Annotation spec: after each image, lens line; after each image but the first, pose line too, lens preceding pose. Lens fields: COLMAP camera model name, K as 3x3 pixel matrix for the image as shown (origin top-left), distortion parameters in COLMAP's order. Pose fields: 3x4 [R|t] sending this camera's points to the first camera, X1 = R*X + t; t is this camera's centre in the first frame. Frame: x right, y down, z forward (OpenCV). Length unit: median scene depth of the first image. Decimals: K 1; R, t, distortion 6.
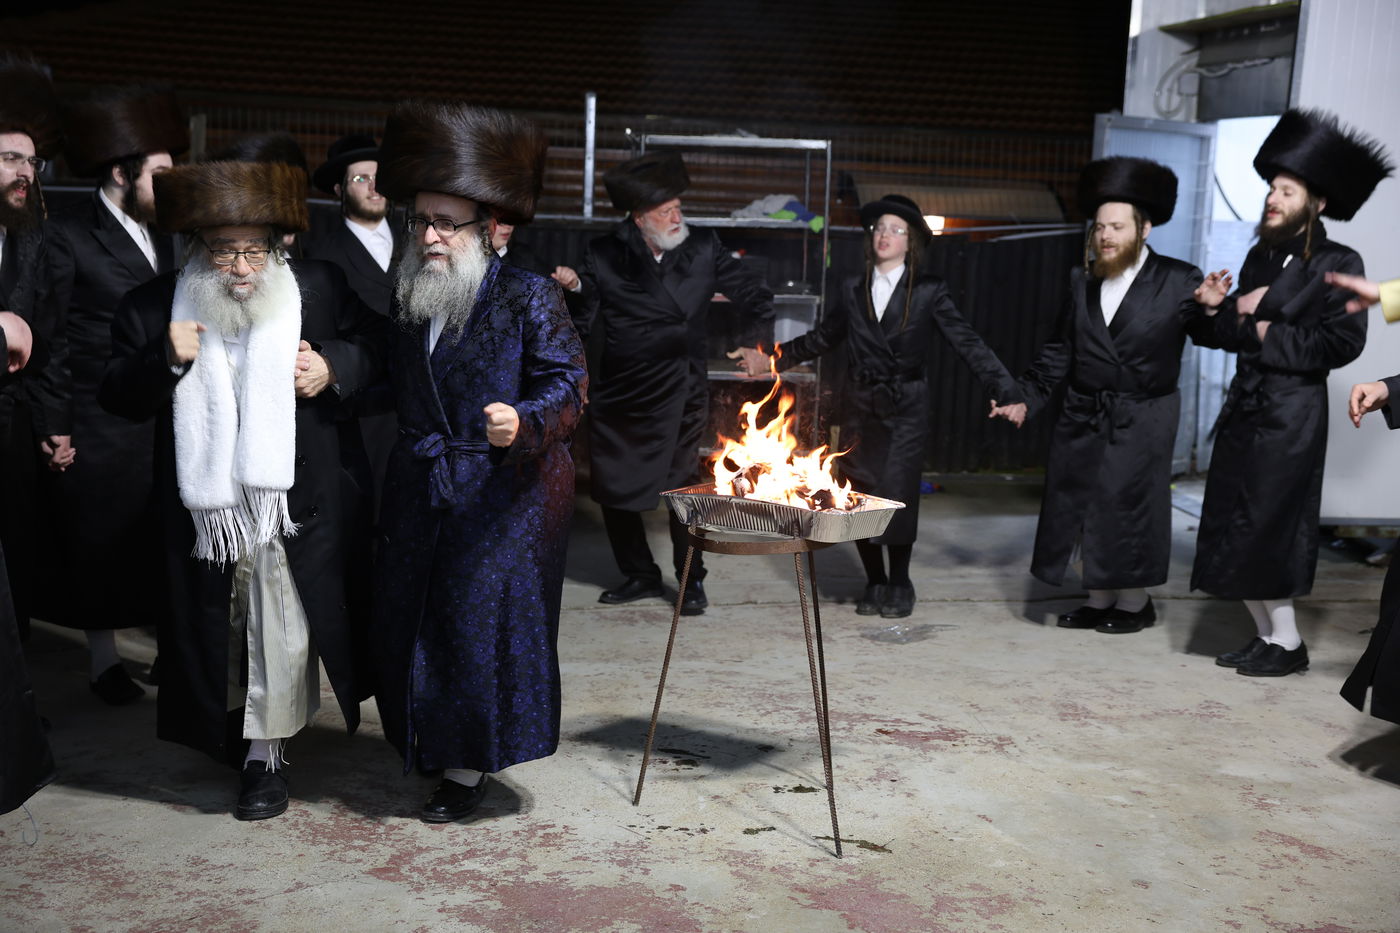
lens RADIAL K [[1964.9, 0, 691.6], [0, 1964.9, 474.8], [0, 0, 1]] dist [0.145177, 0.055725]
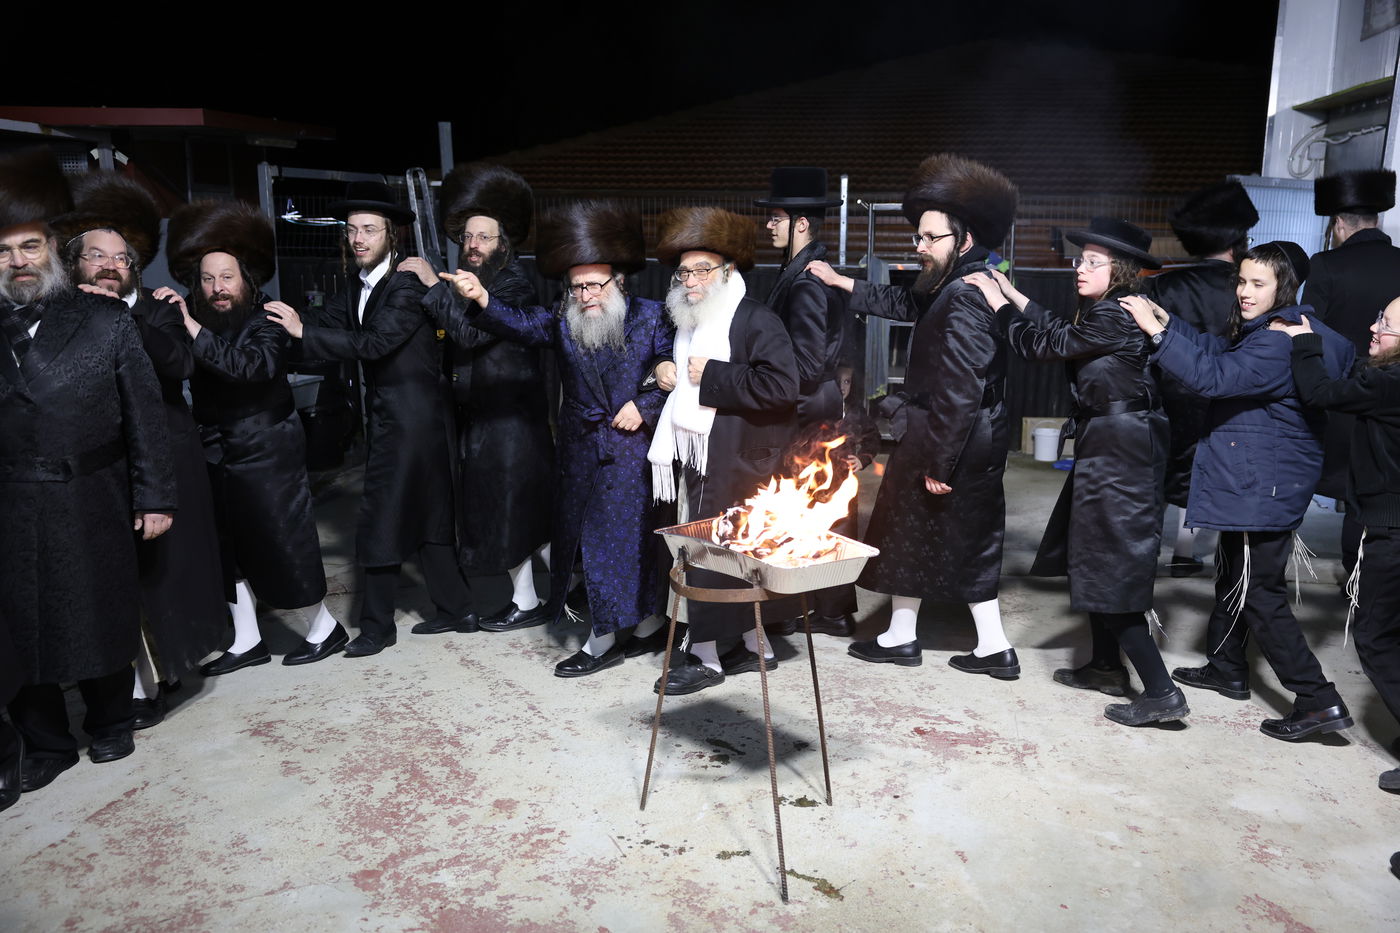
lens RADIAL K [[1198.4, 0, 700.0], [0, 1198.4, 466.5], [0, 0, 1]] dist [-0.053641, 0.113001]
pose [[0.964785, 0.019066, -0.262348, 0.145527], [-0.009196, 0.999205, 0.038799, -0.041566], [0.262879, -0.035020, 0.964193, 0.313718]]
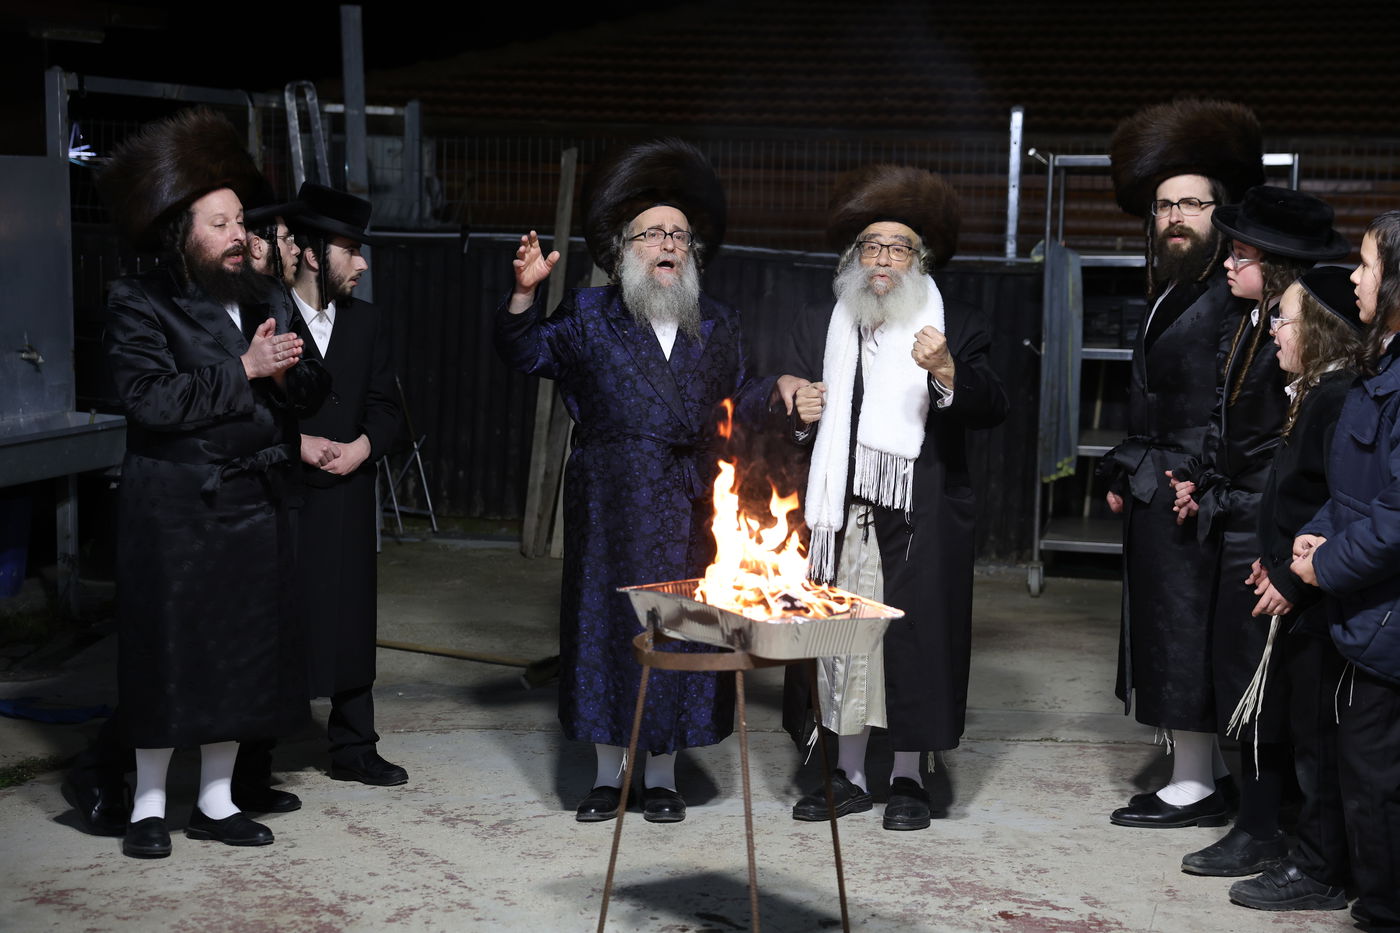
lens RADIAL K [[2319.3, 0, 700.0], [0, 2319.3, 466.5], [0, 0, 1]] dist [0.181760, 0.219274]
pose [[0.949315, 0.020328, -0.313669, 0.255531], [-0.034420, 0.998628, -0.039453, -0.003100], [0.312437, 0.048250, 0.948712, 0.091286]]
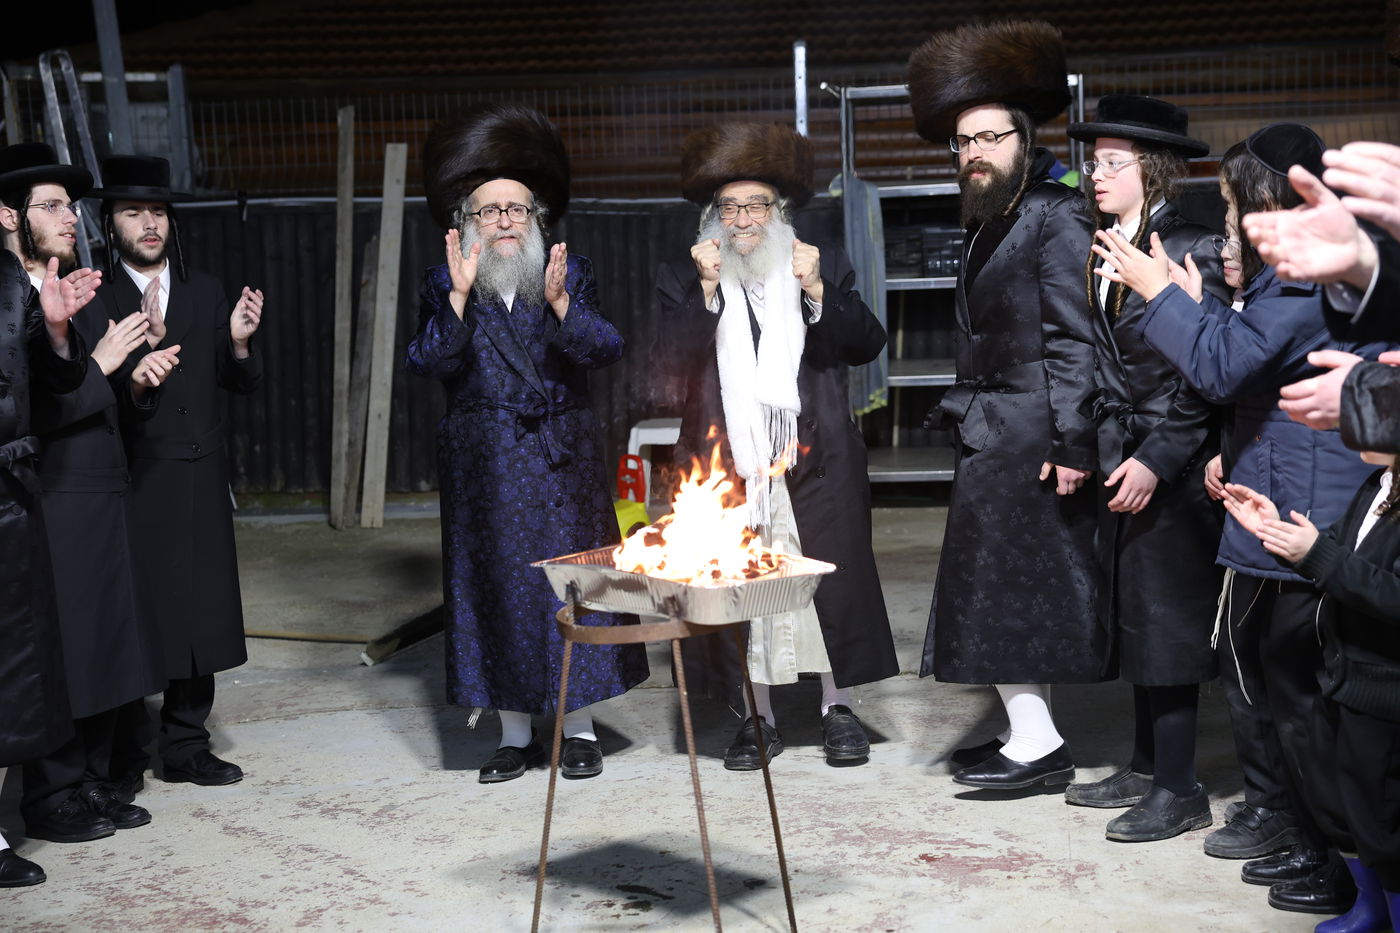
lens RADIAL K [[2306.0, 0, 691.6], [0, 2306.0, 465.5], [0, 0, 1]] dist [0.197957, 0.105775]
pose [[0.976560, -0.043593, -0.210783, 0.195912], [0.041368, 0.999032, -0.014954, -0.010444], [0.211231, 0.005884, 0.977418, 0.102977]]
